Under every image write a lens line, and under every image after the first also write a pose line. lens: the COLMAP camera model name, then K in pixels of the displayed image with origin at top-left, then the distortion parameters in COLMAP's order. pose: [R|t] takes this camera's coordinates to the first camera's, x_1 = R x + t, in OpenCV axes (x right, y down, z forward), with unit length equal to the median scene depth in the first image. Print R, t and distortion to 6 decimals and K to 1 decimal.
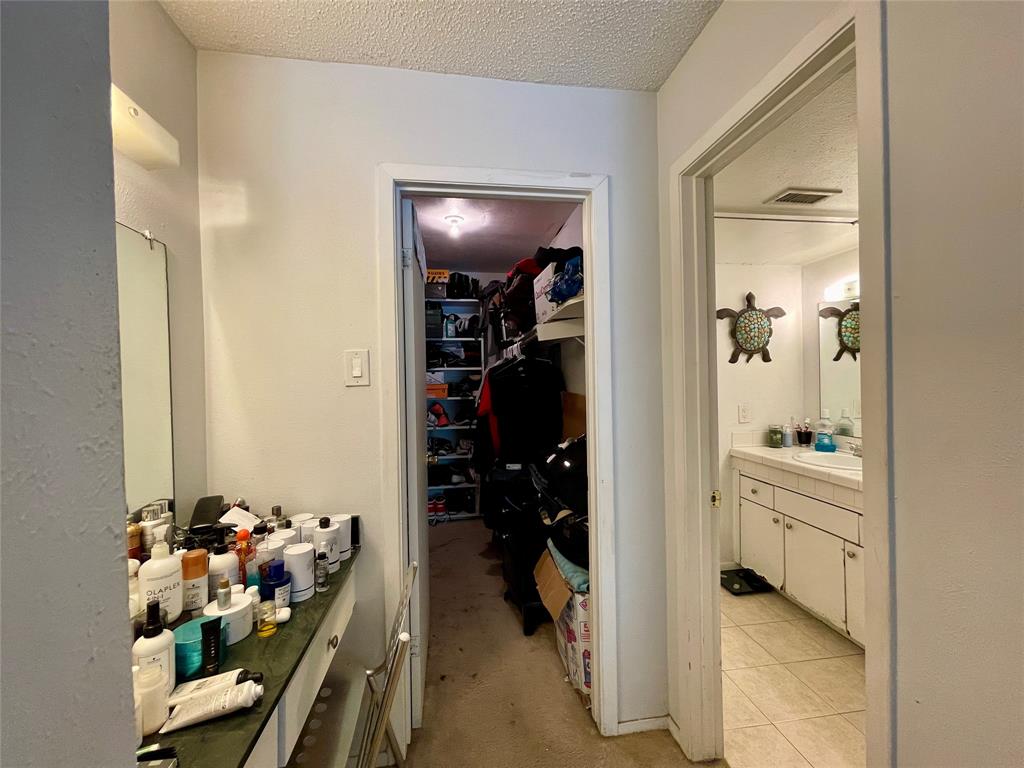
lens RADIAL K [[420.0, 0, 508.8], [0, 420.0, 384.2], [0, 0, 1]] dist [-0.007316, 0.000069]
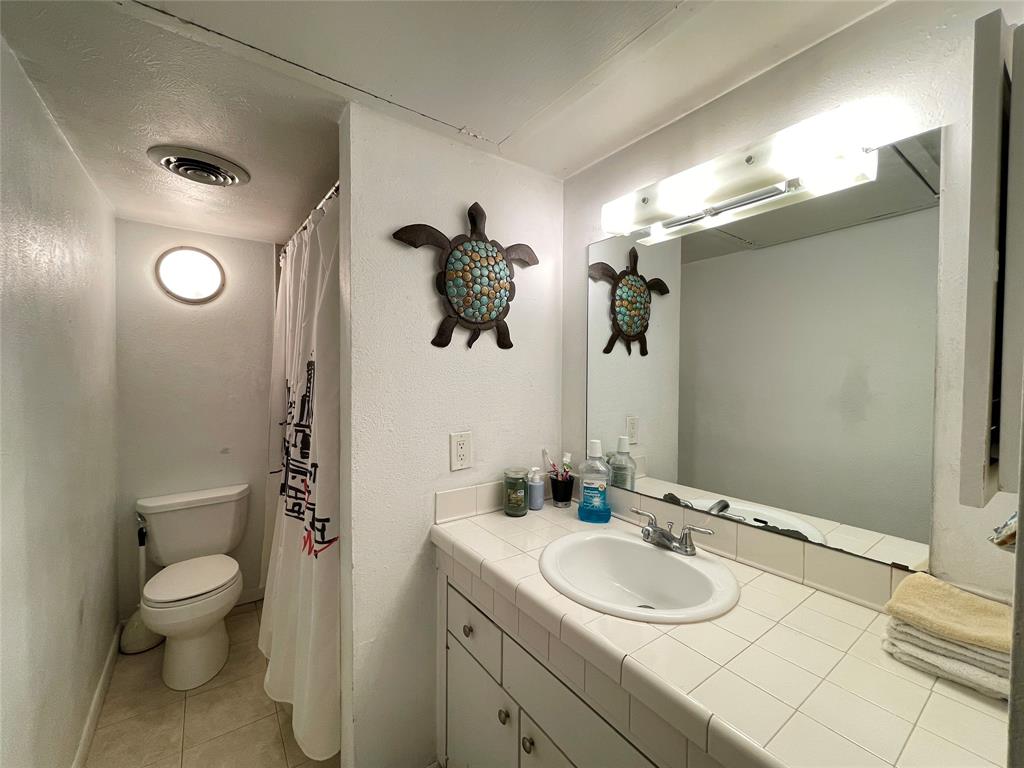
lens RADIAL K [[420.0, 0, 508.8], [0, 420.0, 384.2], [0, 0, 1]] dist [-0.007316, 0.000069]
pose [[0.879837, 0.011205, 0.475143, 0.380290], [-0.019468, 0.999733, 0.012474, -0.015689], [-0.474876, -0.020225, 0.879820, 0.548728]]
